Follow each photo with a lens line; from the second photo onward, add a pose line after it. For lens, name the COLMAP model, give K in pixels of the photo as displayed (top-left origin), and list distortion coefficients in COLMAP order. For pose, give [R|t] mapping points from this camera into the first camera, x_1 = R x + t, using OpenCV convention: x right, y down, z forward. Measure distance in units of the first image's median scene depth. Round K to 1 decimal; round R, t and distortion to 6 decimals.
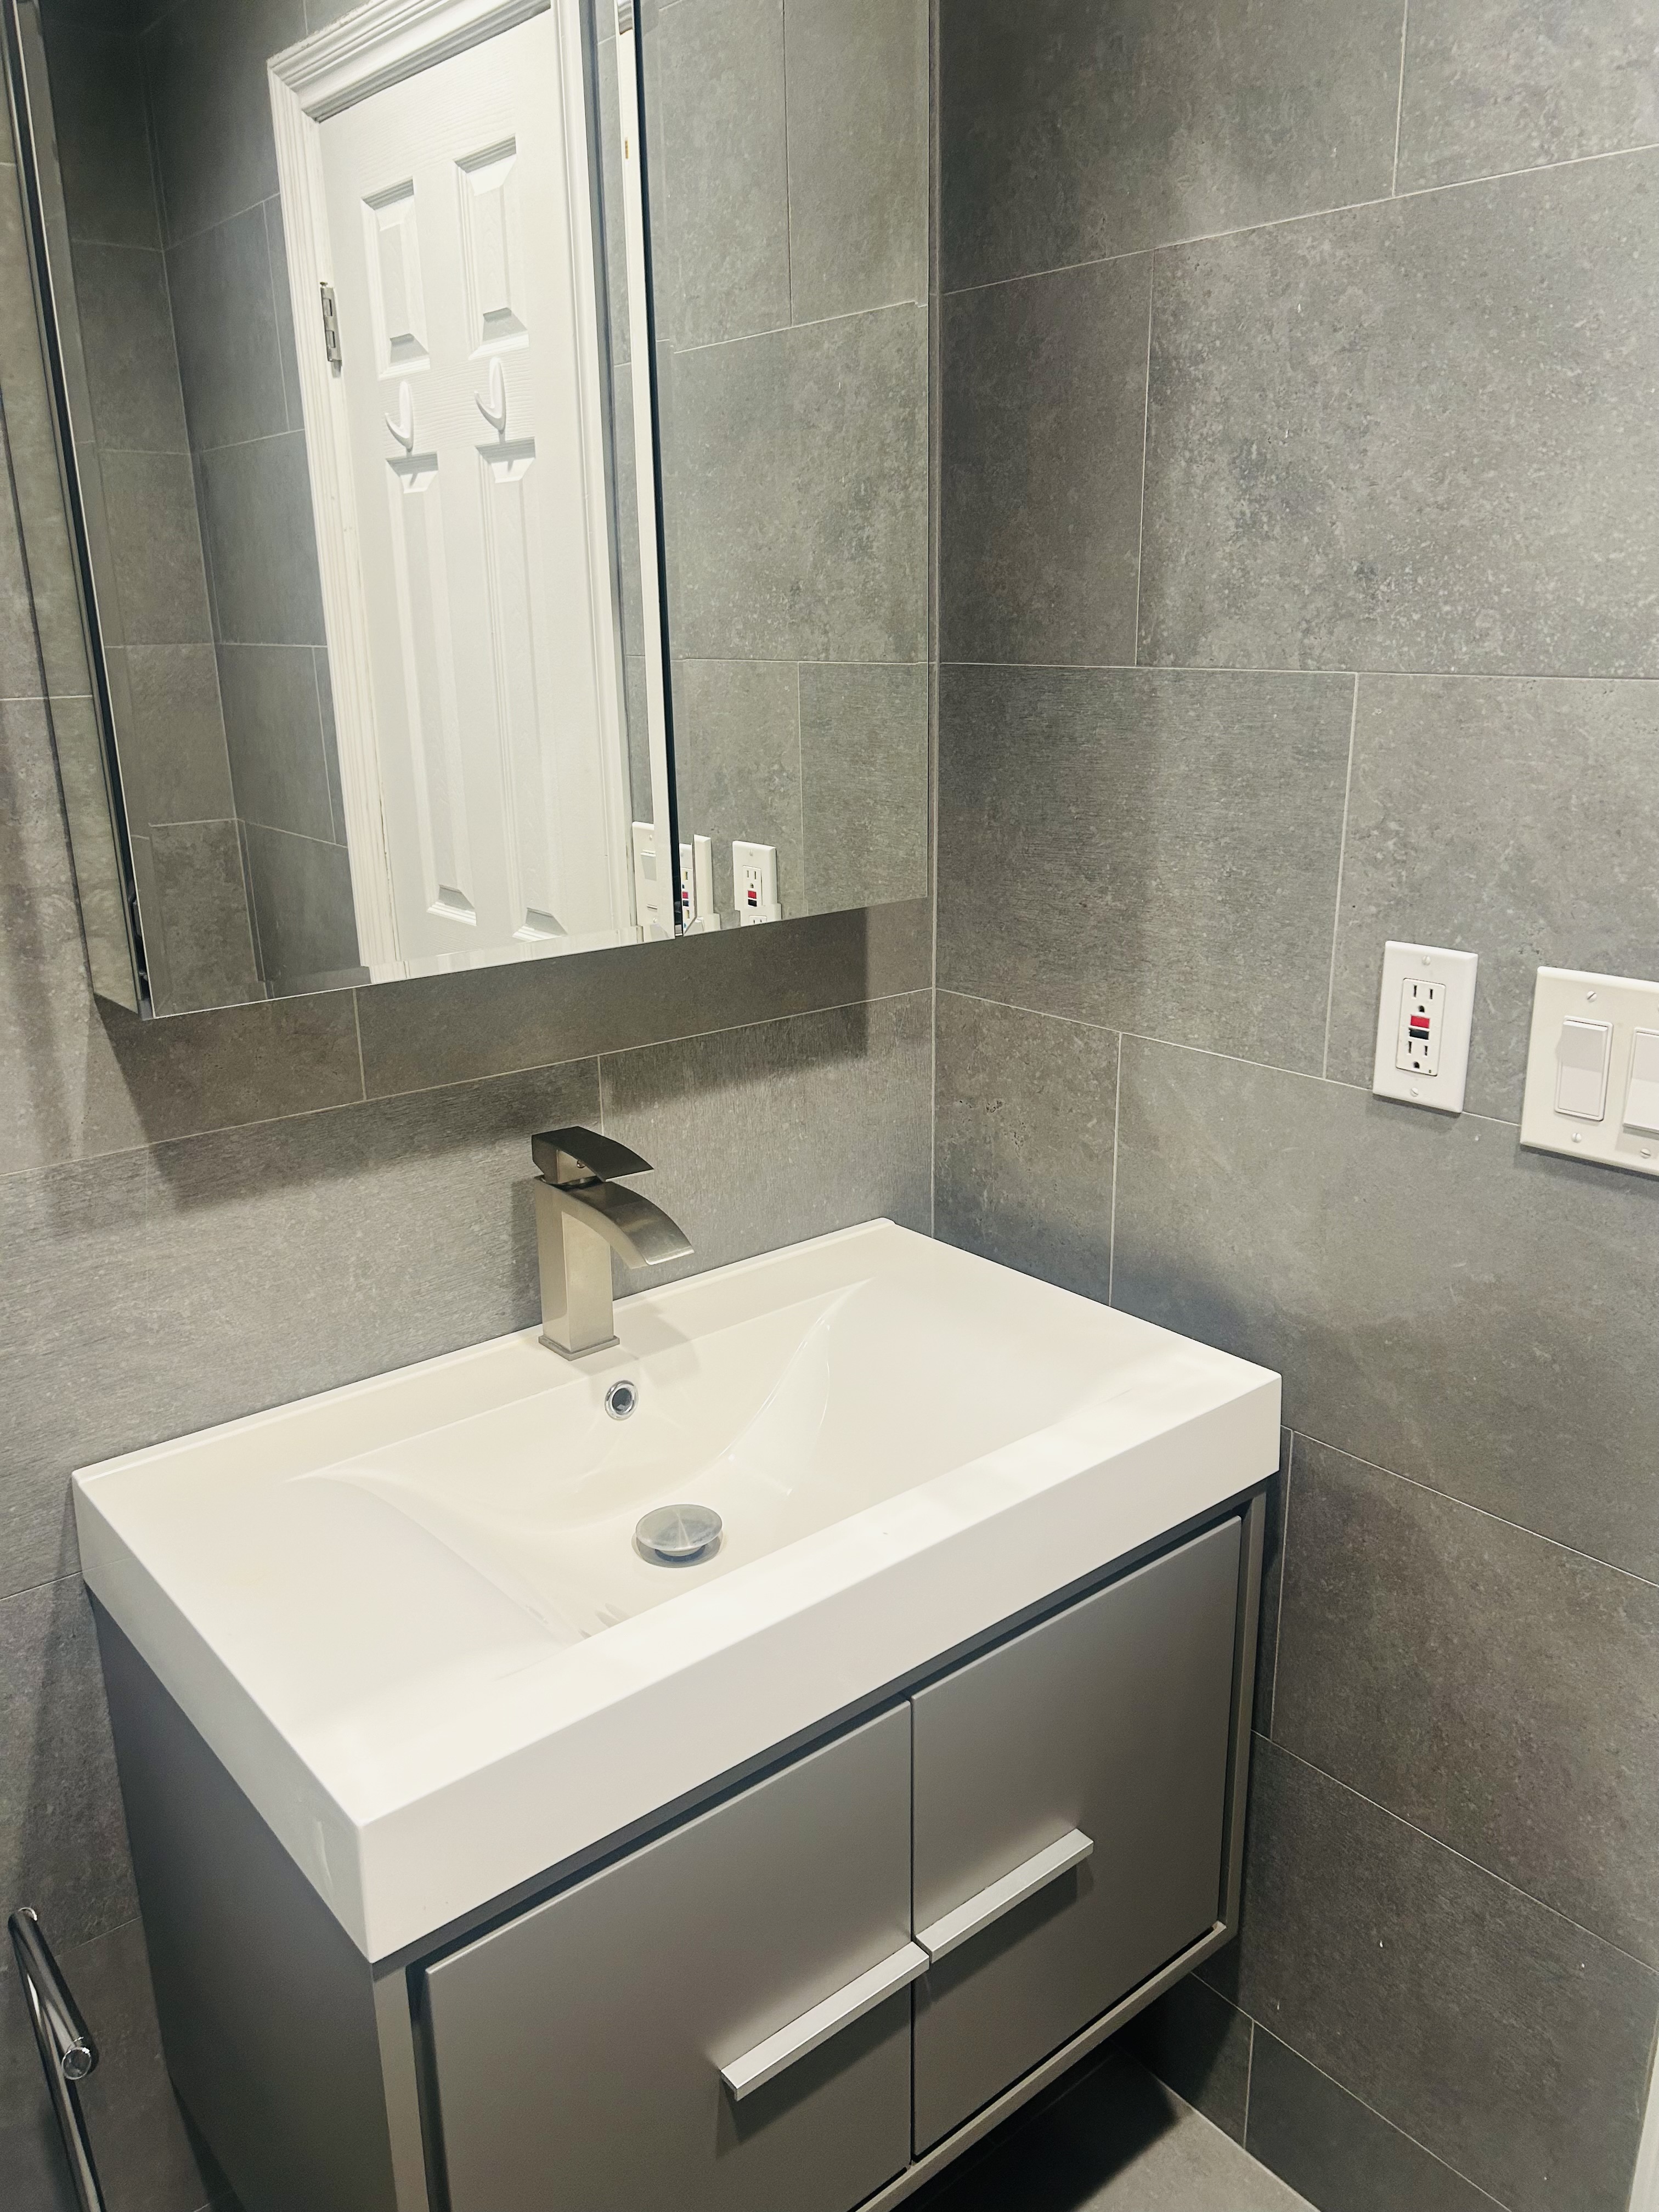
lens RADIAL K [[1686.3, 0, 829.5], [0, 1686.3, 1106.0], [0, 0, 1]] dist [-0.002128, -0.000801]
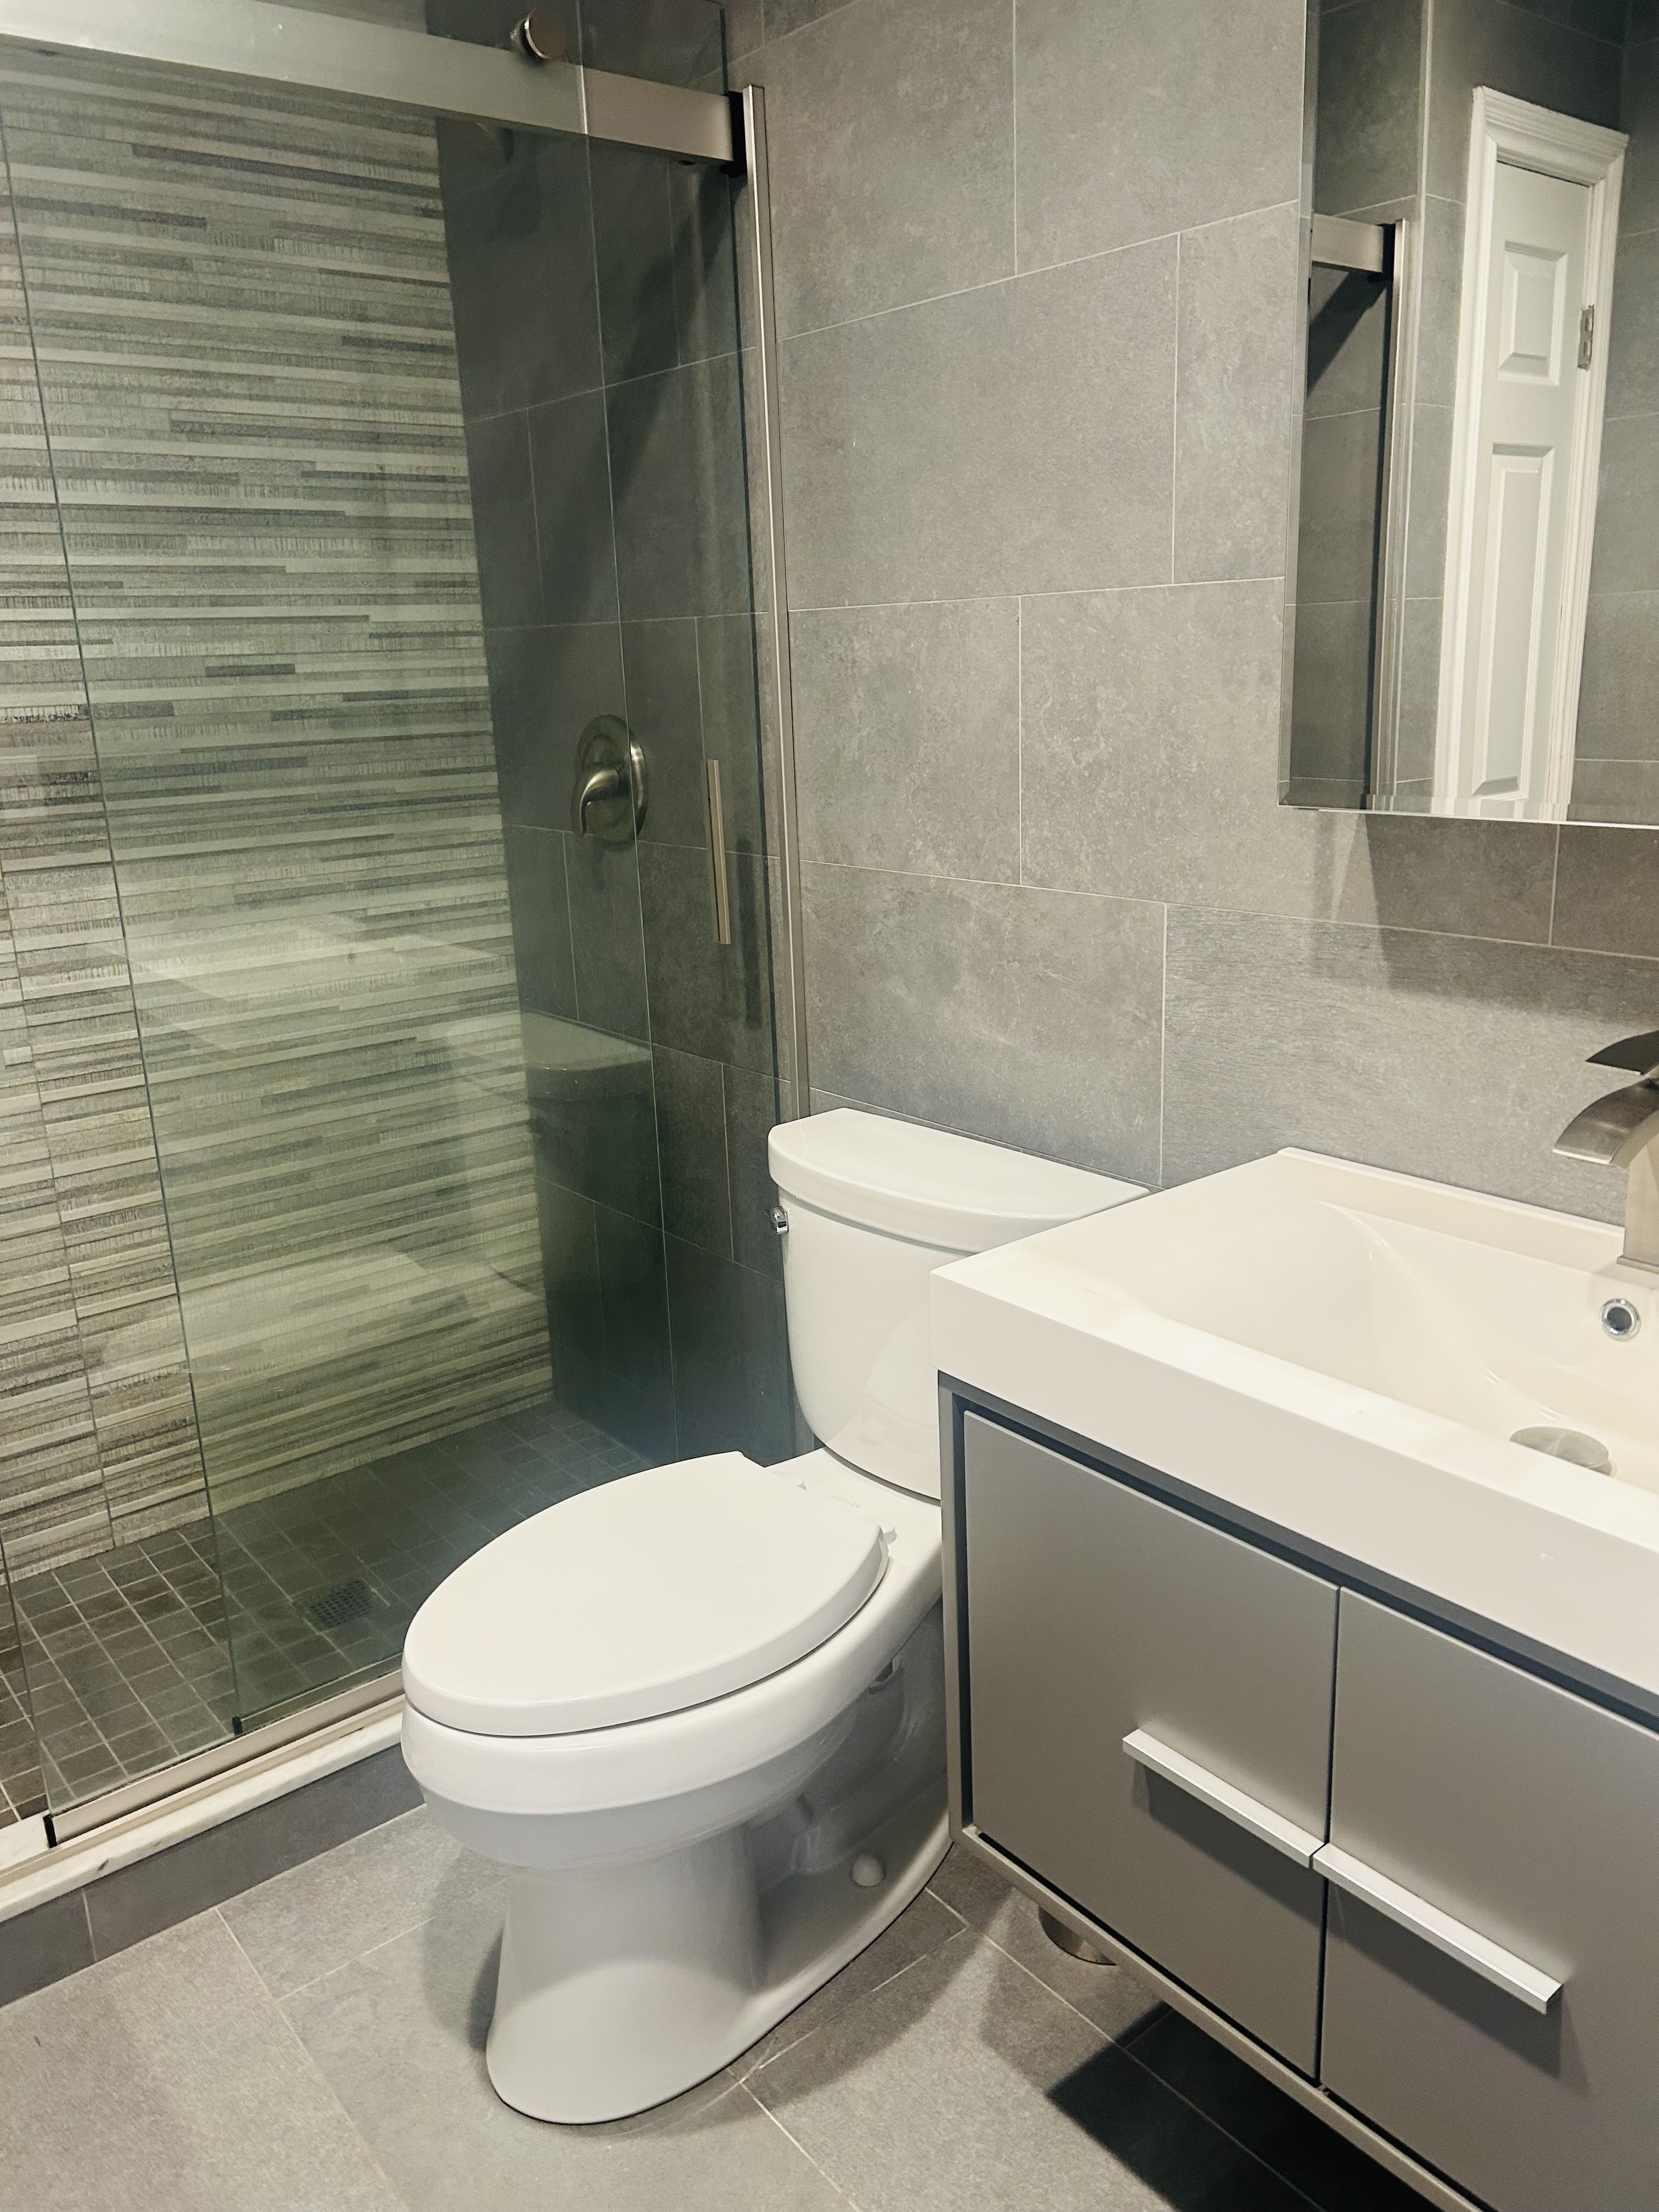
lens RADIAL K [[1662.7, 0, 828.7], [0, 1662.7, 1093.4], [0, 0, 1]] dist [0.102399, -0.120153]
pose [[-0.011633, 0.276138, -0.961047, 0.864768], [-0.251517, 0.929403, 0.270091, -0.099165], [0.967783, 0.244861, 0.058642, 0.552316]]
